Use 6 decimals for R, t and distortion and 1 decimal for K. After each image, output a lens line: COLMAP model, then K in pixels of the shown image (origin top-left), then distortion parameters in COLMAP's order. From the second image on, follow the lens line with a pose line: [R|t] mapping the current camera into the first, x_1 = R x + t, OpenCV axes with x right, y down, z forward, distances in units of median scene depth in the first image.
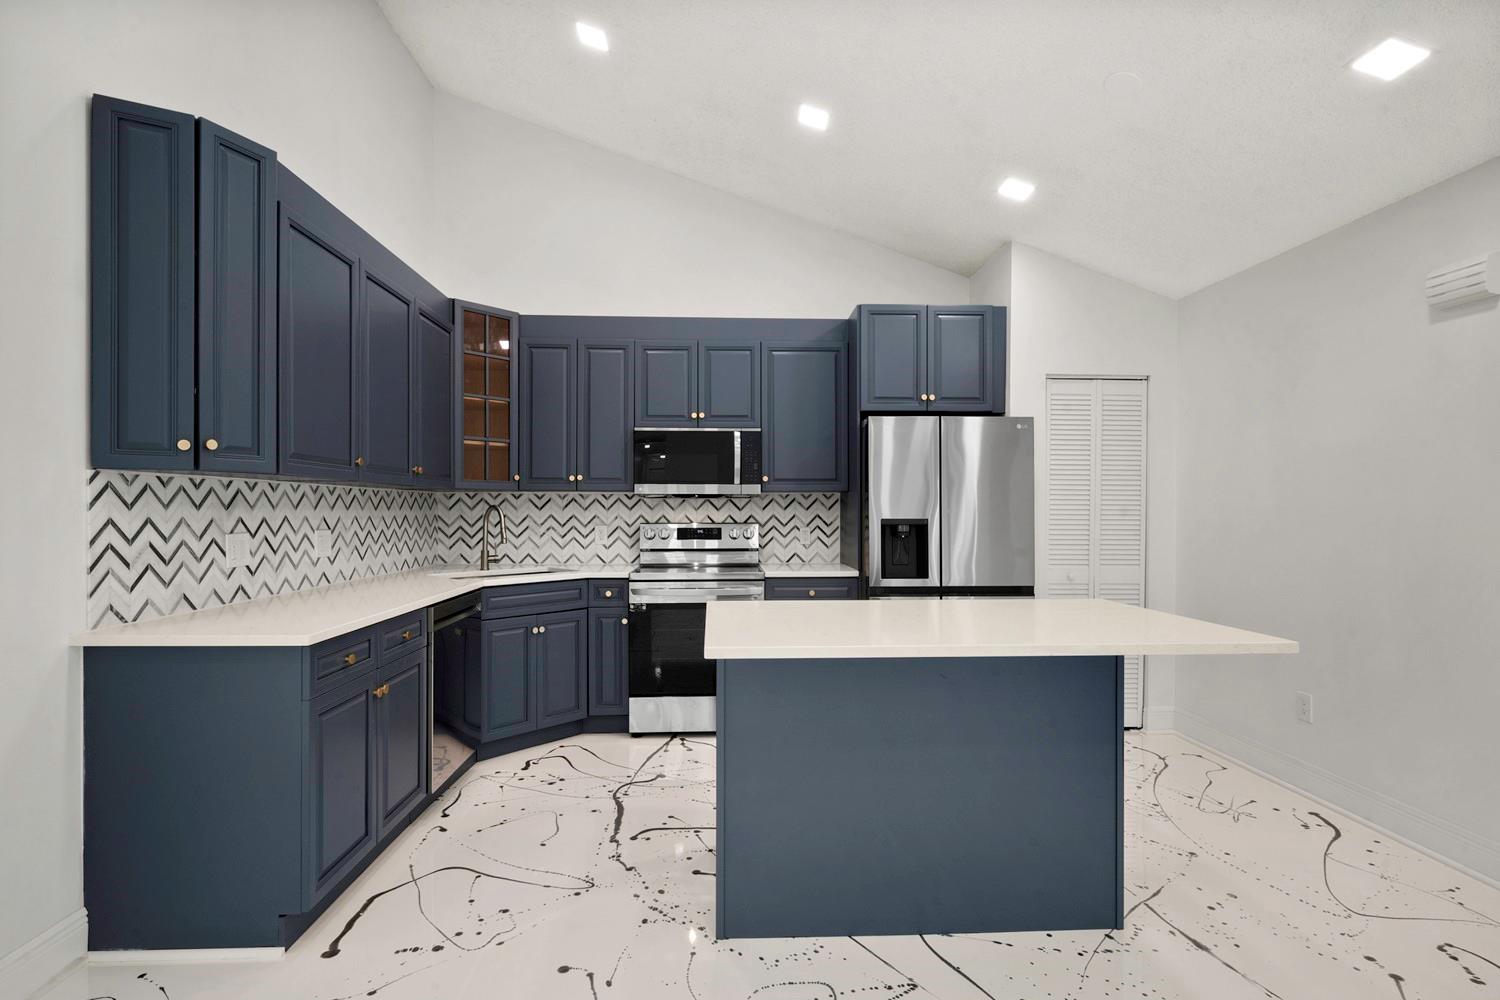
lens RADIAL K [[710.8, 0, 746.5], [0, 710.8, 513.0], [0, 0, 1]] dist [-0.001887, 0.000927]
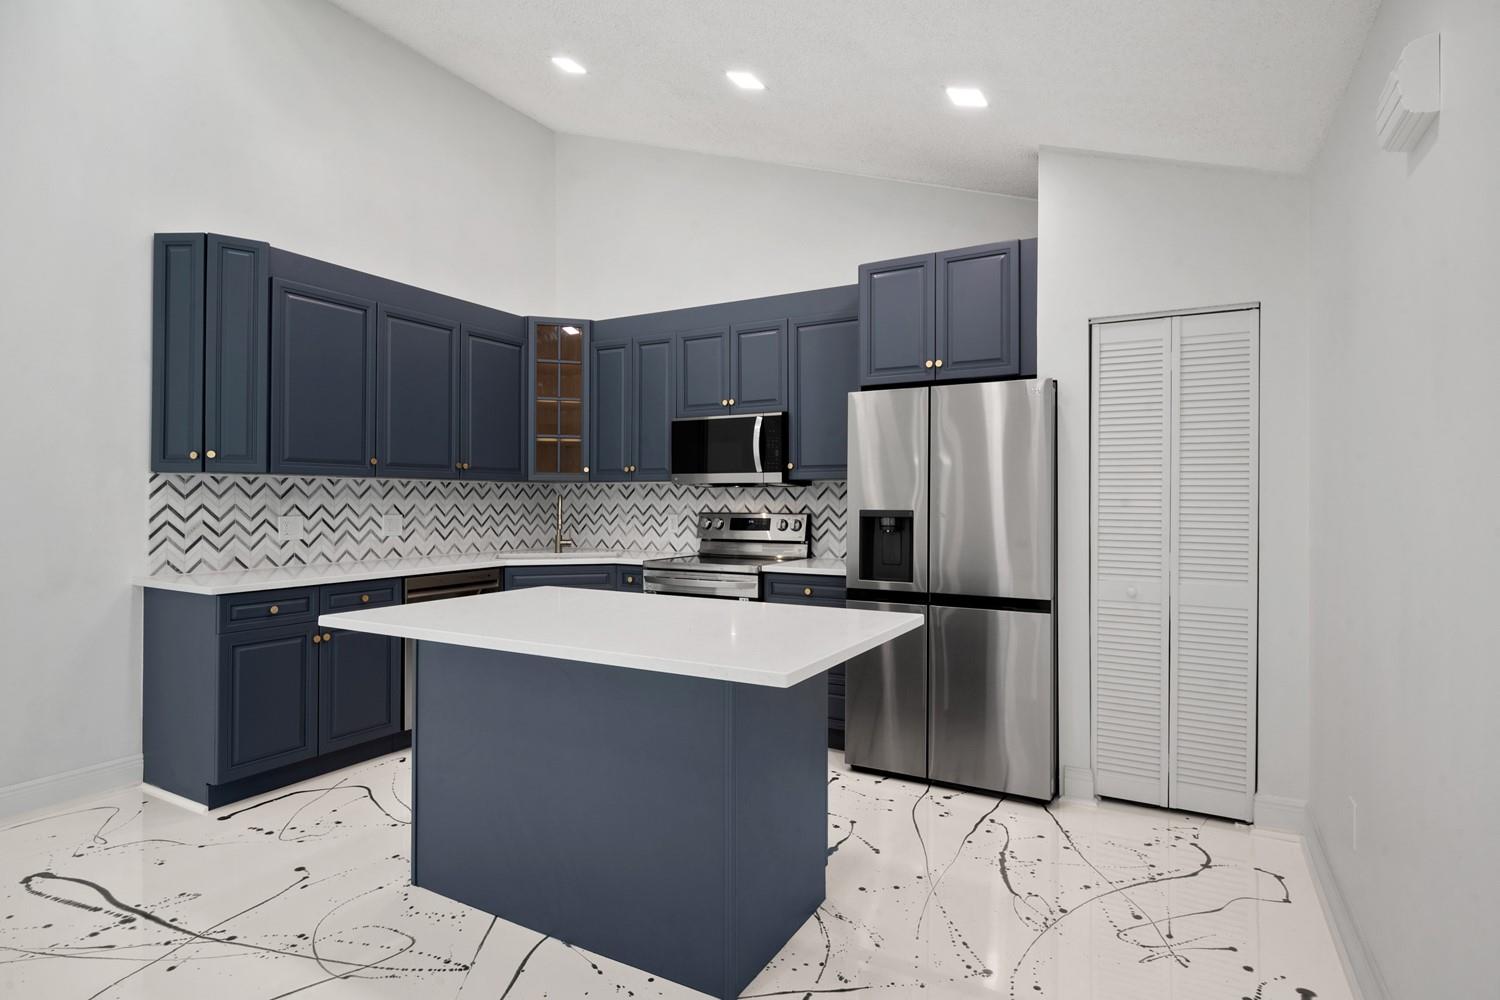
lens RADIAL K [[771.2, 0, 752.9], [0, 771.2, 495.3], [0, 0, 1]] dist [-0.002277, -0.000852]
pose [[0.851556, -0.001131, -0.524262, 0.568374], [-0.003661, 0.999960, -0.008103, -0.001758], [0.524251, 0.008819, 0.851518, 0.132244]]
